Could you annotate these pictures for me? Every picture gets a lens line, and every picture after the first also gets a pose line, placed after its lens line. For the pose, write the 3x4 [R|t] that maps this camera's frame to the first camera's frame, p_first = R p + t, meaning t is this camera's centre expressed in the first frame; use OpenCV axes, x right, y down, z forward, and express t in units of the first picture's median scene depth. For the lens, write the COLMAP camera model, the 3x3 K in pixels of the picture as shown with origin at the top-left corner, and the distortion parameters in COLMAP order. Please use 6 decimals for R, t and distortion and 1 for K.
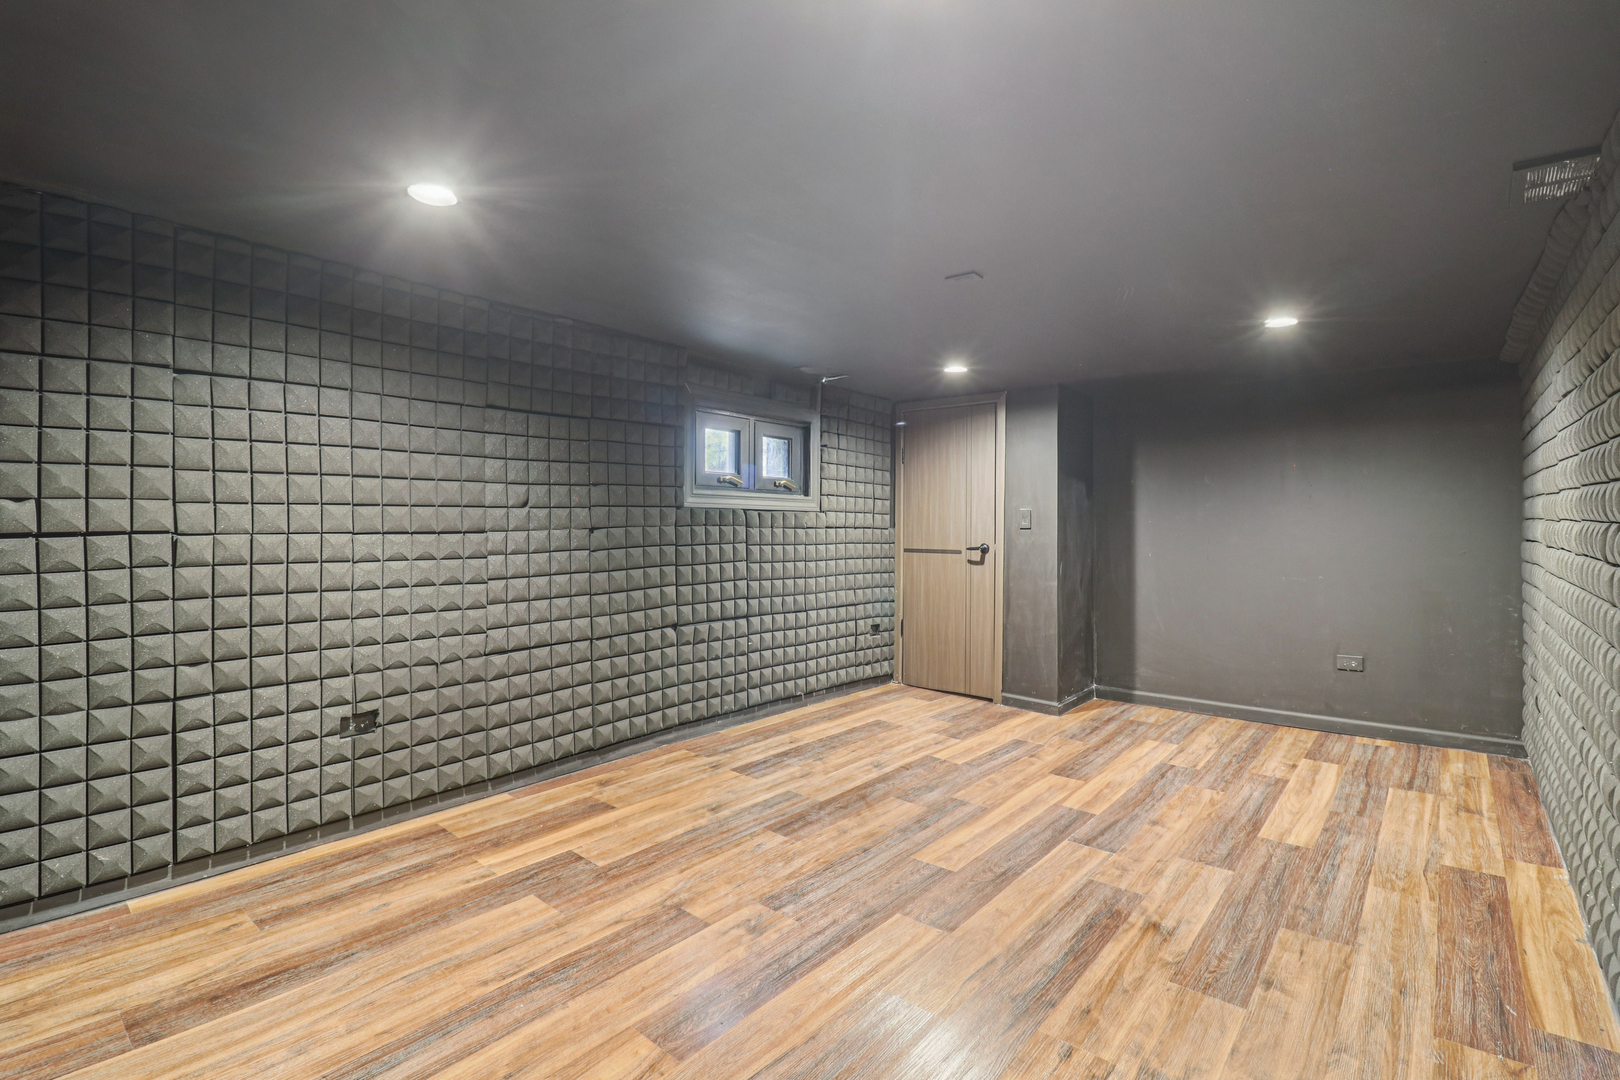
lens RADIAL K [[760.2, 0, 811.1], [0, 760.2, 527.4], [0, 0, 1]] dist [-0.000023, -0.014463]
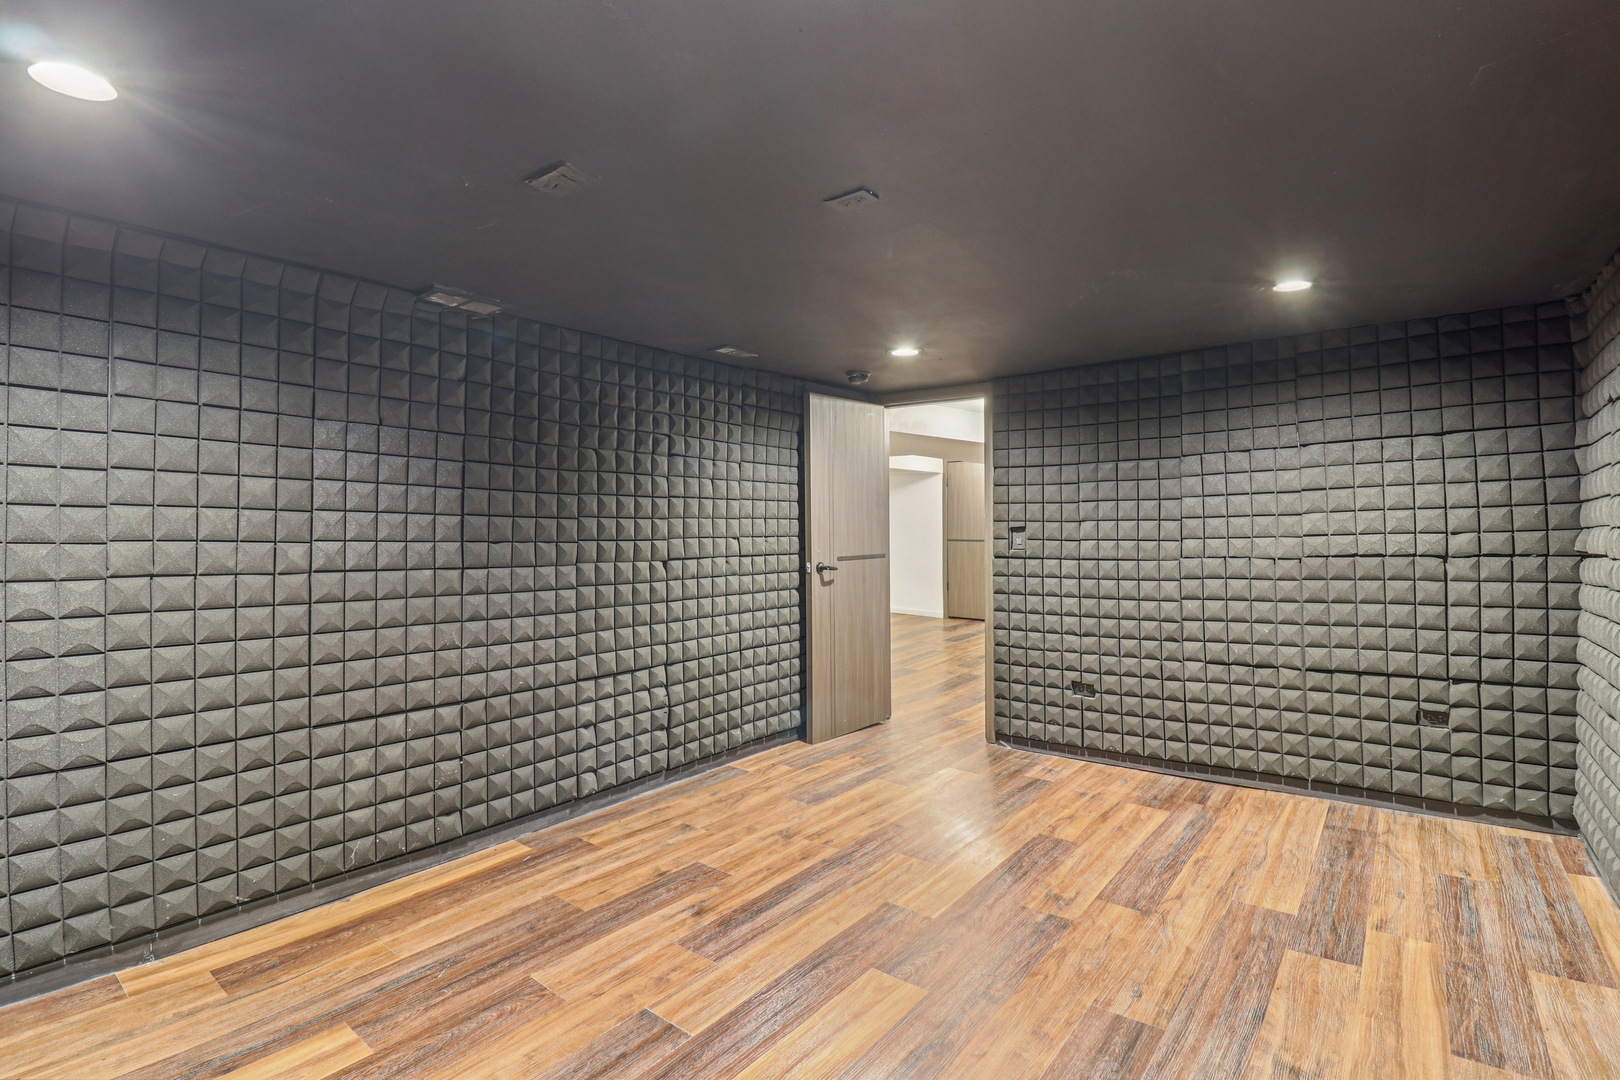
lens RADIAL K [[760.2, 0, 811.1], [0, 760.2, 527.4], [0, 0, 1]] dist [-0.000023, -0.014463]
pose [[-0.999637, -0.003698, -0.026703, 0.306213], [-0.003653, 0.999992, -0.001763, -0.026661], [0.026709, -0.001665, -0.999642, 1.989018]]
